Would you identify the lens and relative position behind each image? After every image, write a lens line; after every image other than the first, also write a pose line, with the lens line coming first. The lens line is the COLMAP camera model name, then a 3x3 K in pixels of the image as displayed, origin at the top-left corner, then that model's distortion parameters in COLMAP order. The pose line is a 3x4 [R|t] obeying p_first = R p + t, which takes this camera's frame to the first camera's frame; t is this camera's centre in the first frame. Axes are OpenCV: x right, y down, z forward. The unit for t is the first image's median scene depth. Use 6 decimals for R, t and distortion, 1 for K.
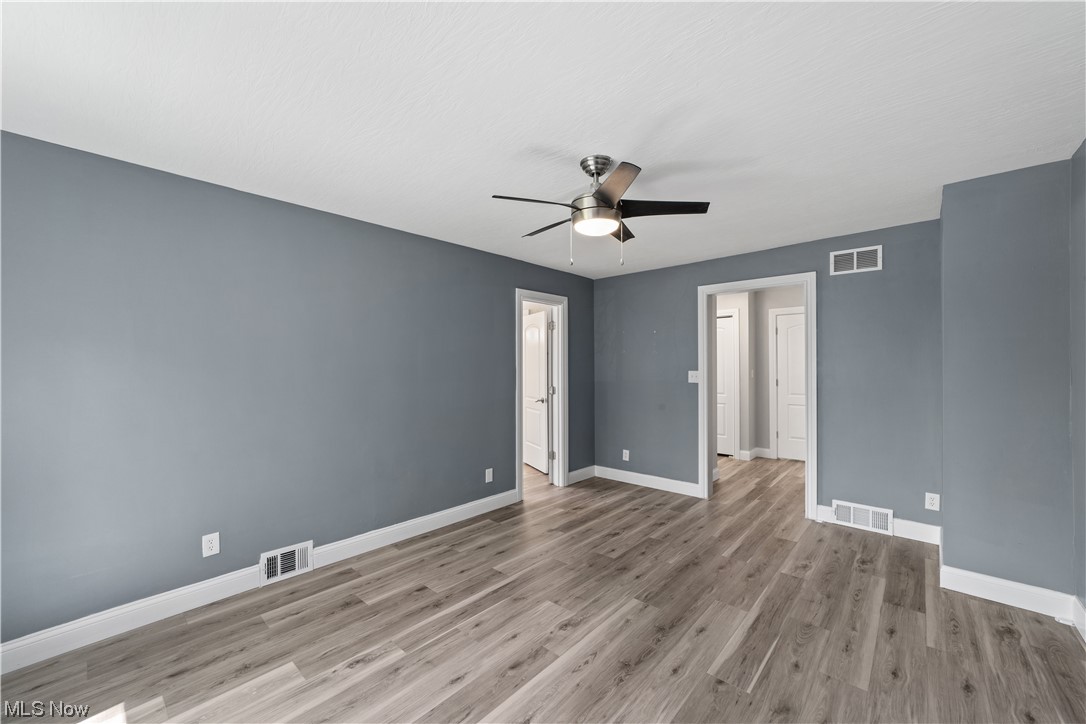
lens RADIAL K [[421.8, 0, 543.5], [0, 421.8, 371.7], [0, 0, 1]] dist [-0.001974, 0.000363]
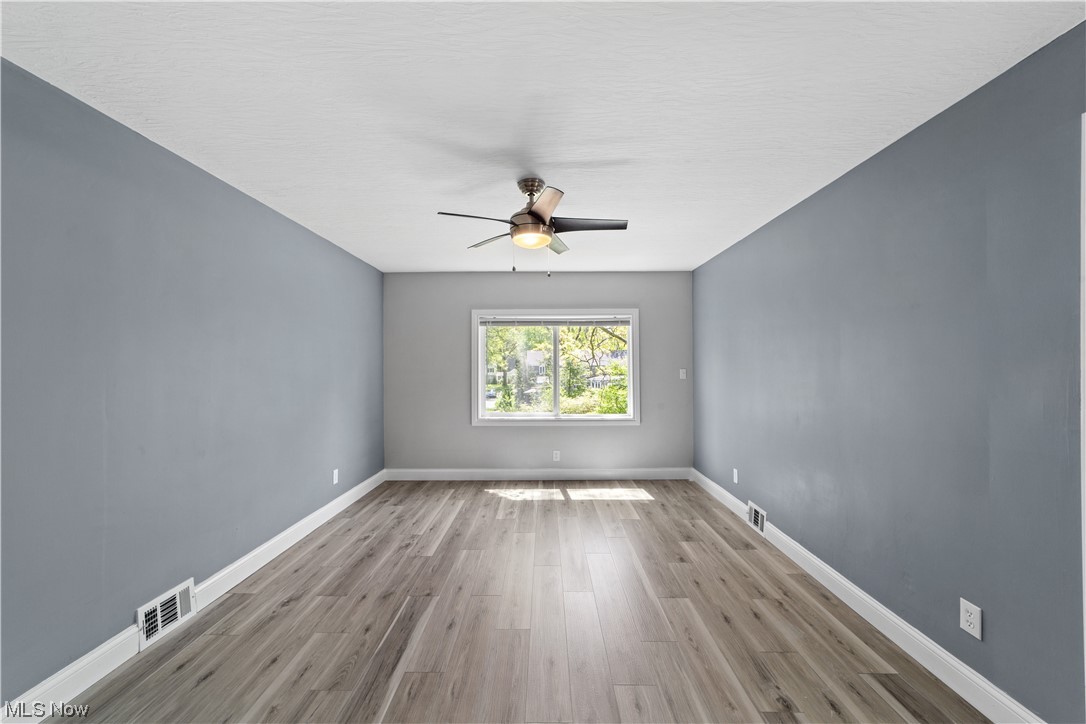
lens RADIAL K [[421.8, 0, 543.5], [0, 421.8, 371.7], [0, 0, 1]] dist [-0.001974, 0.000363]
pose [[-0.745649, 0.020983, -0.666008, 0.831129], [-0.002335, 0.999416, 0.034102, -0.029293], [0.666335, 0.026984, -0.745164, 1.802182]]
